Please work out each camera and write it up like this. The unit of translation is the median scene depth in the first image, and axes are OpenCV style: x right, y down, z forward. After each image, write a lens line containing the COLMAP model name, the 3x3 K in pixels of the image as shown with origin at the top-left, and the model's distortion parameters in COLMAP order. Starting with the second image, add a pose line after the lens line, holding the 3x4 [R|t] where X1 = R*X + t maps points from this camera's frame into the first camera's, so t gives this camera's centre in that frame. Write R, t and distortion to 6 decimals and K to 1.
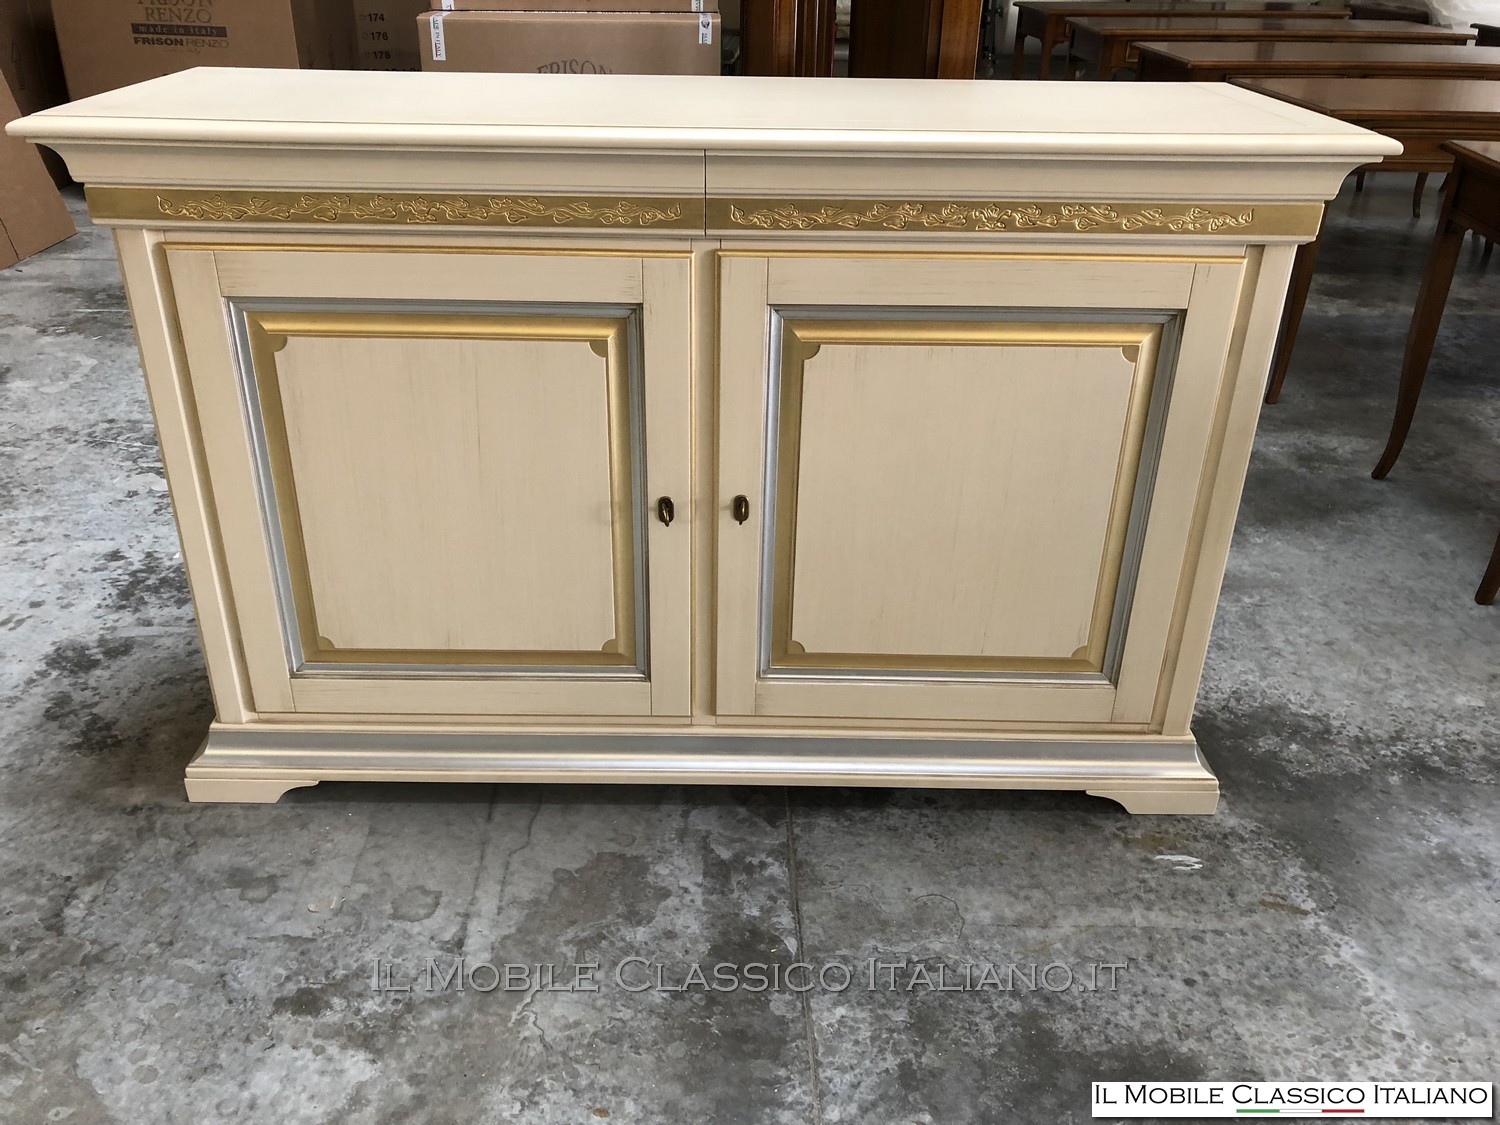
lens RADIAL K [[1232.6, 0, 732.3], [0, 1232.6, 535.8], [0, 0, 1]] dist [0.016289, 0.012109]
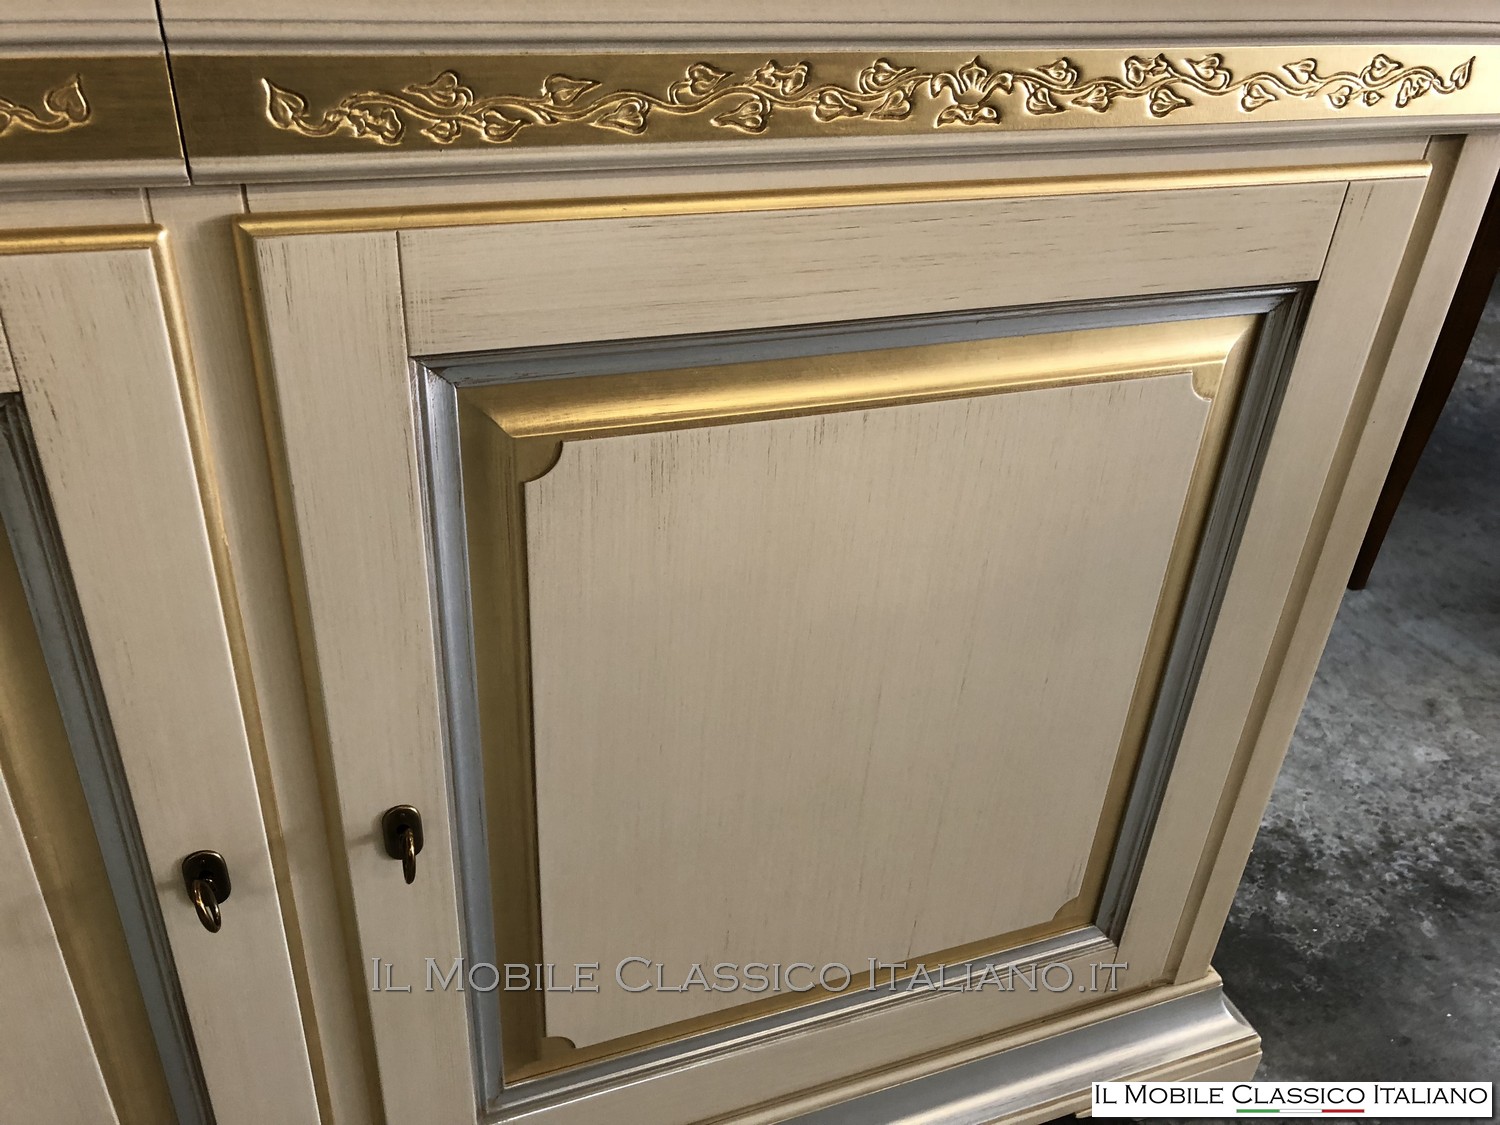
lens RADIAL K [[1232.6, 0, 749.3], [0, 1232.6, 539.3], [0, 0, 1]] dist [0.016289, 0.012109]
pose [[0.935412, -0.146428, 0.321812, -0.002897], [0.120104, 0.987682, 0.100300, -0.145177], [-0.332535, -0.055171, 0.941476, 0.564518]]
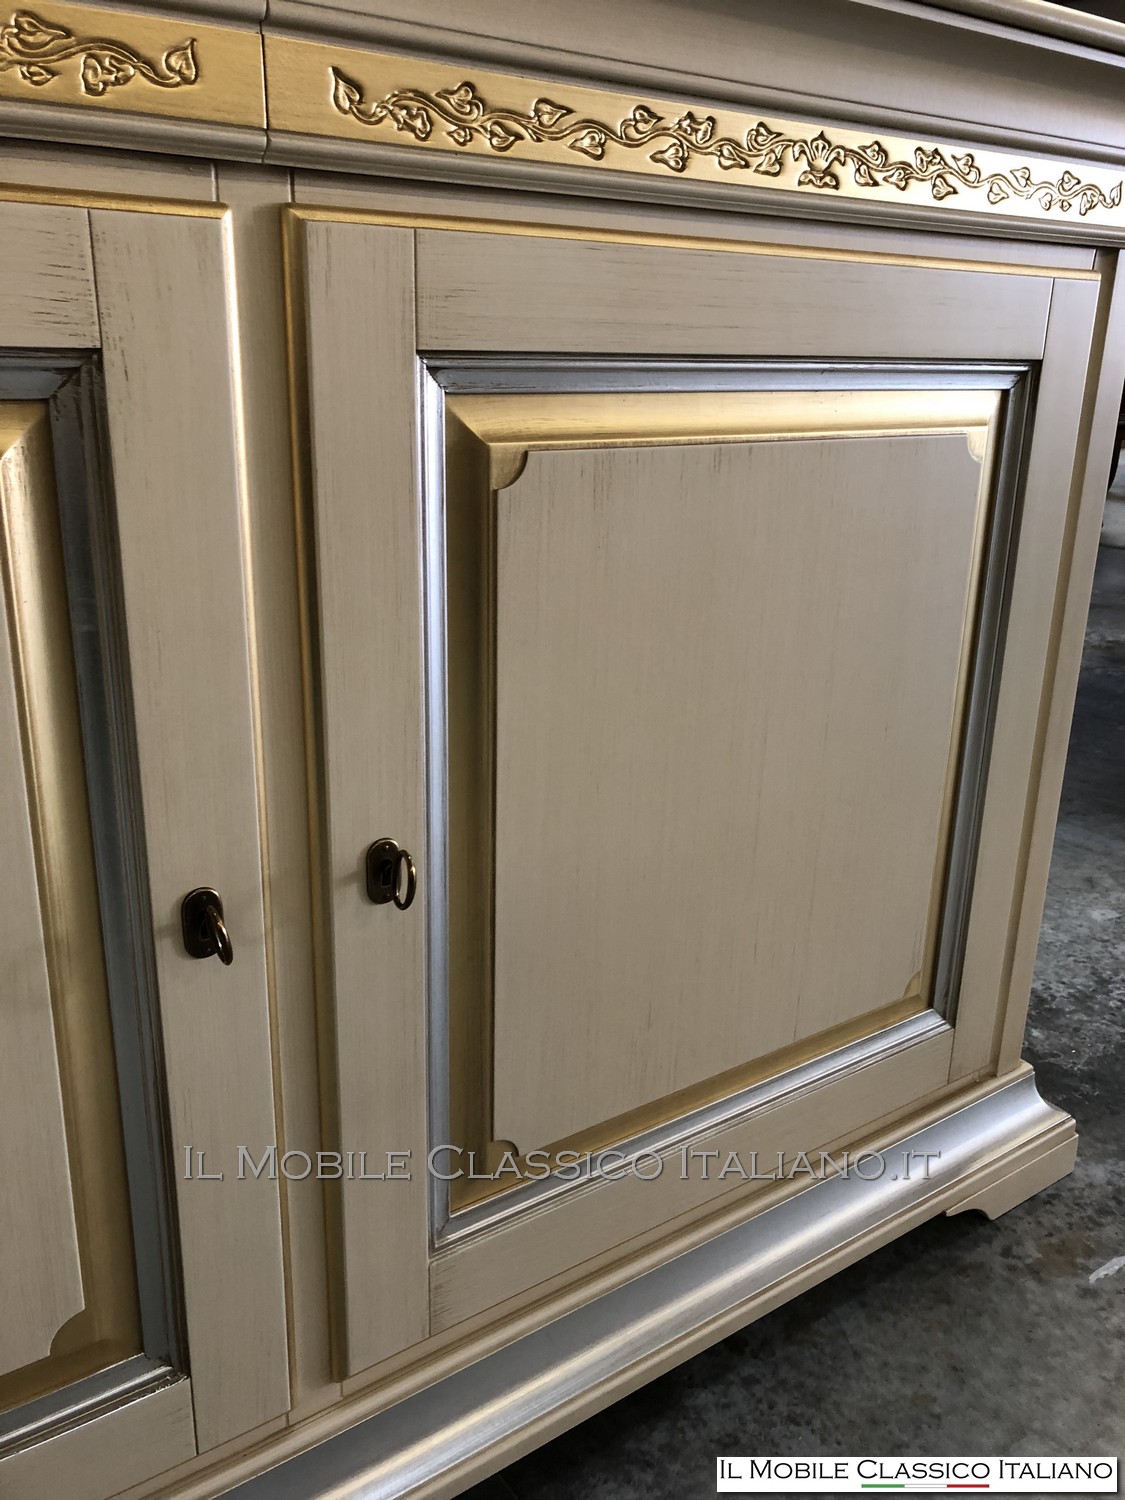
lens RADIAL K [[1232.6, 0, 593.4], [0, 1232.6, 714.5], [0, 0, 1]] dist [0.016289, 0.012109]
pose [[0.810519, -0.165392, 0.561875, -0.158242], [0.248201, 0.965900, -0.073717, -0.024991], [-0.530523, 0.199207, 0.823931, 0.596493]]
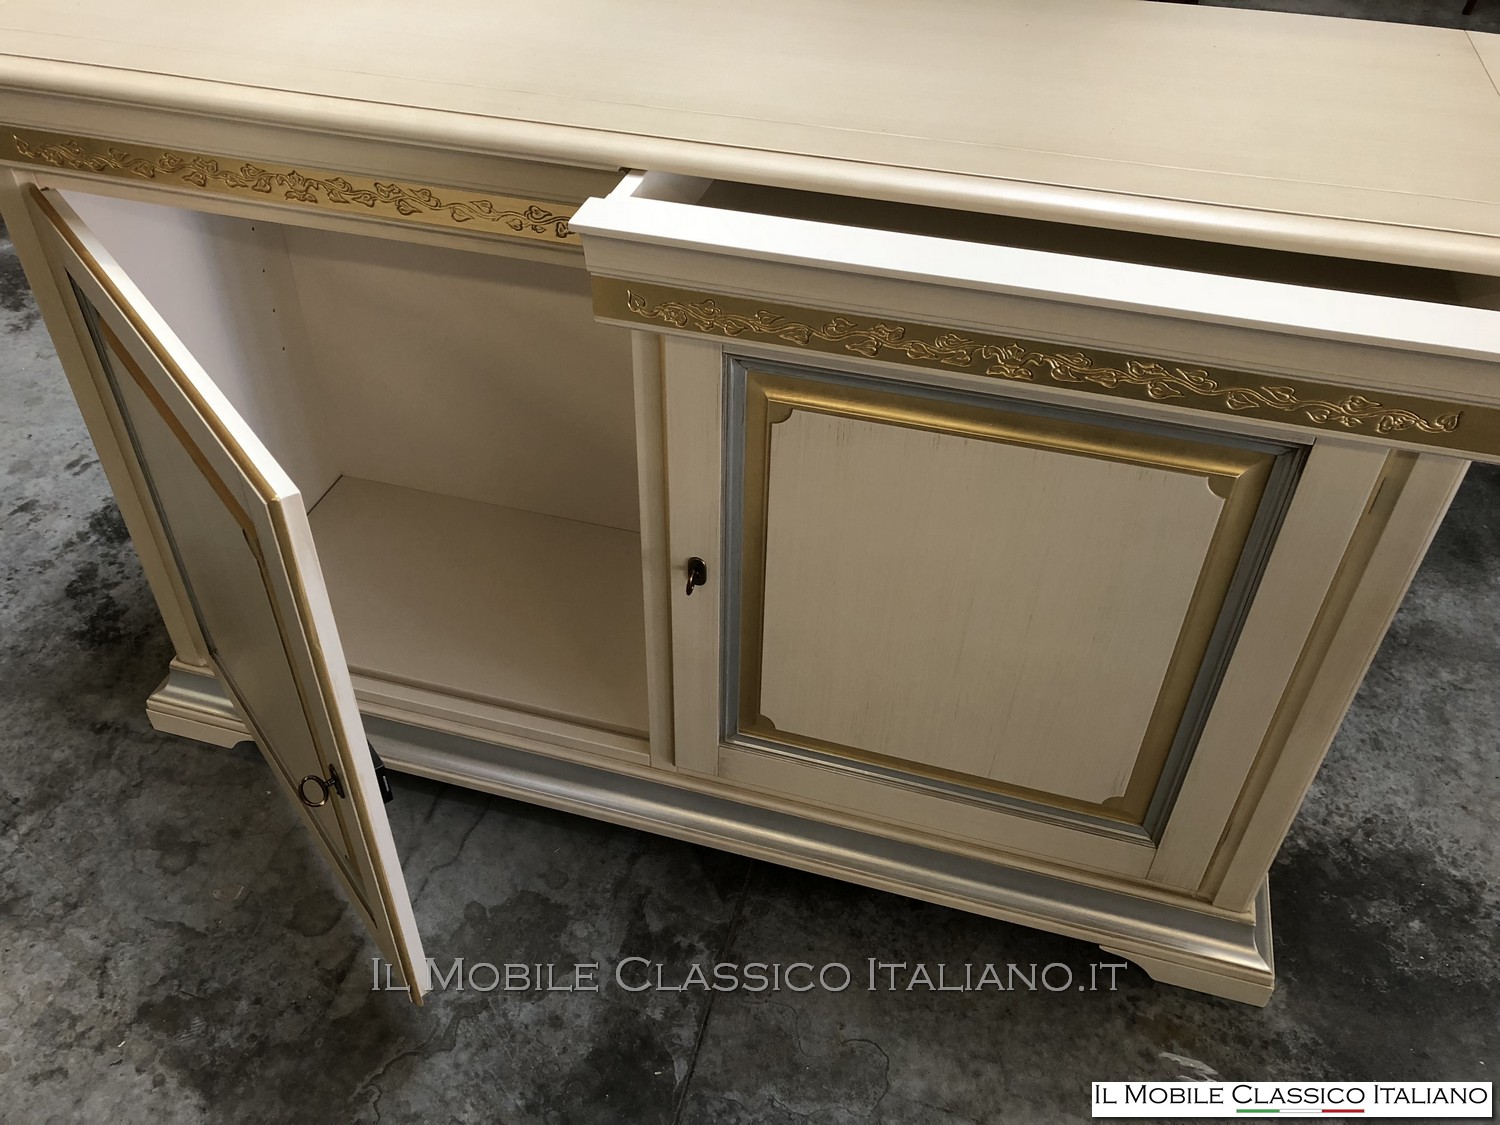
lens RADIAL K [[1232.6, 0, 731.7], [0, 1232.6, 538.4], [0, 0, 1]] dist [0.016289, 0.012109]
pose [[0.961651, 0.173542, -0.212393, 0.193923], [-0.121379, 0.963690, 0.237842, -0.234941], [0.245957, -0.202941, 0.947798, 0.238664]]
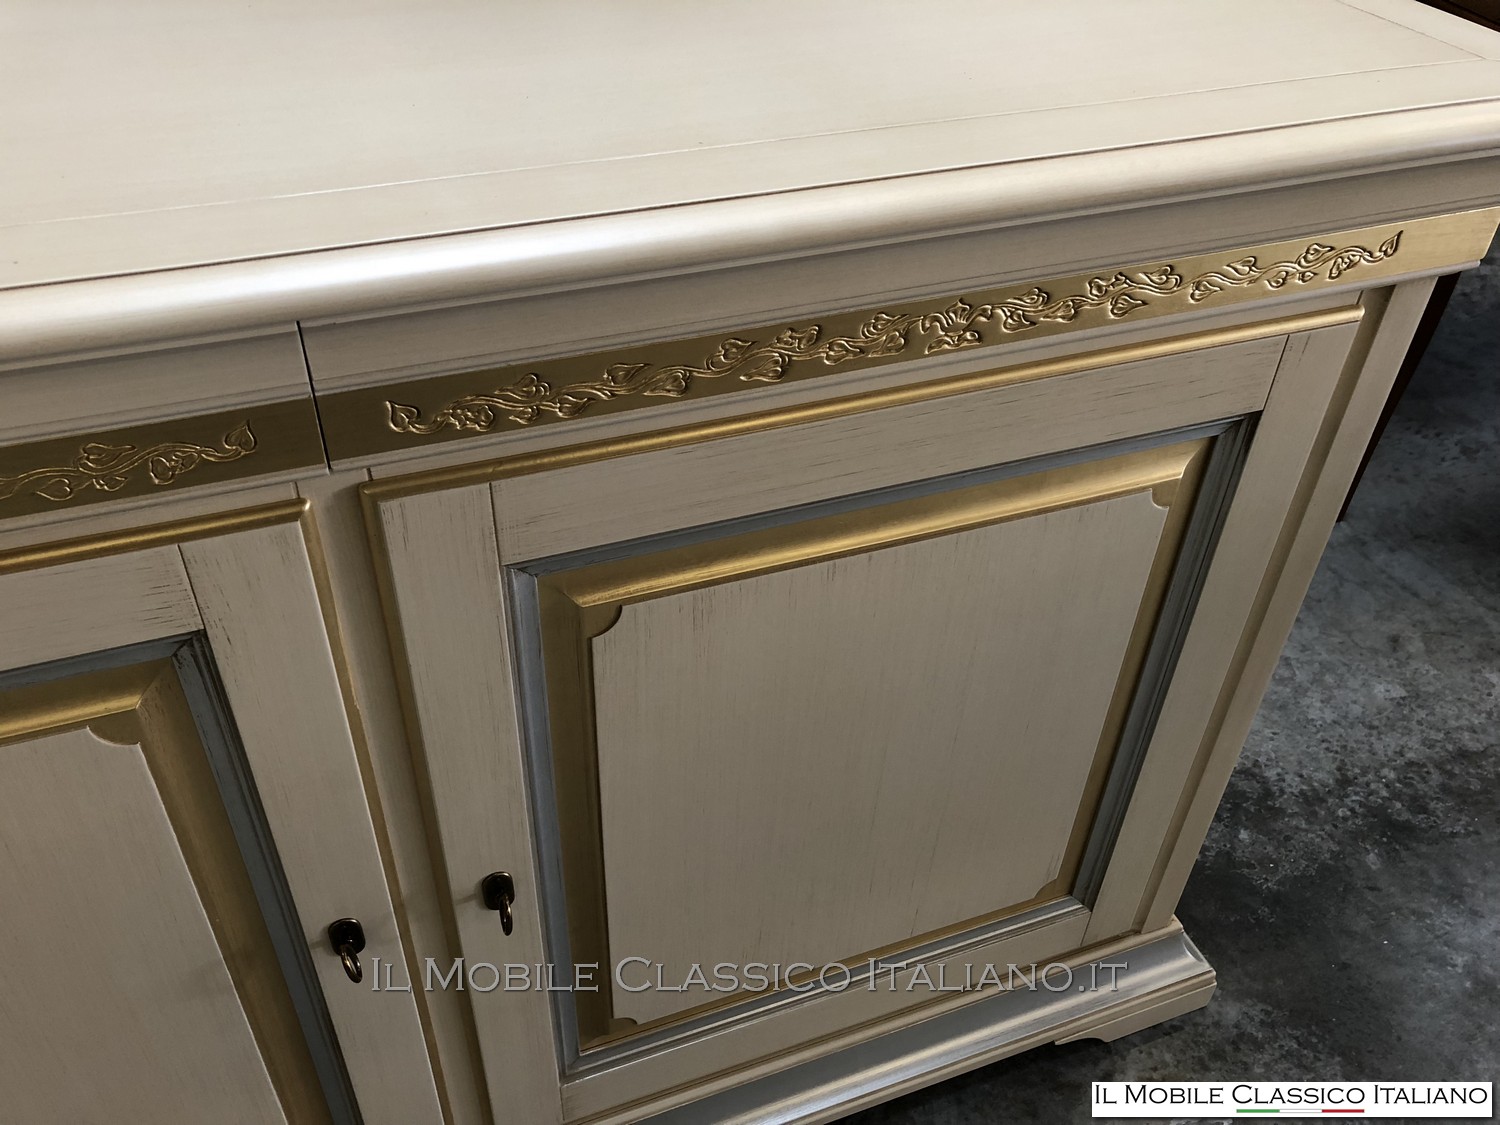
lens RADIAL K [[1232.6, 0, 737.8], [0, 1232.6, 534.9], [0, 0, 1]] dist [0.016289, 0.012109]
pose [[0.935965, -0.207331, 0.284574, -0.014687], [0.145240, 0.963621, 0.224366, -0.261152], [-0.320740, -0.168668, 0.932029, 0.505584]]
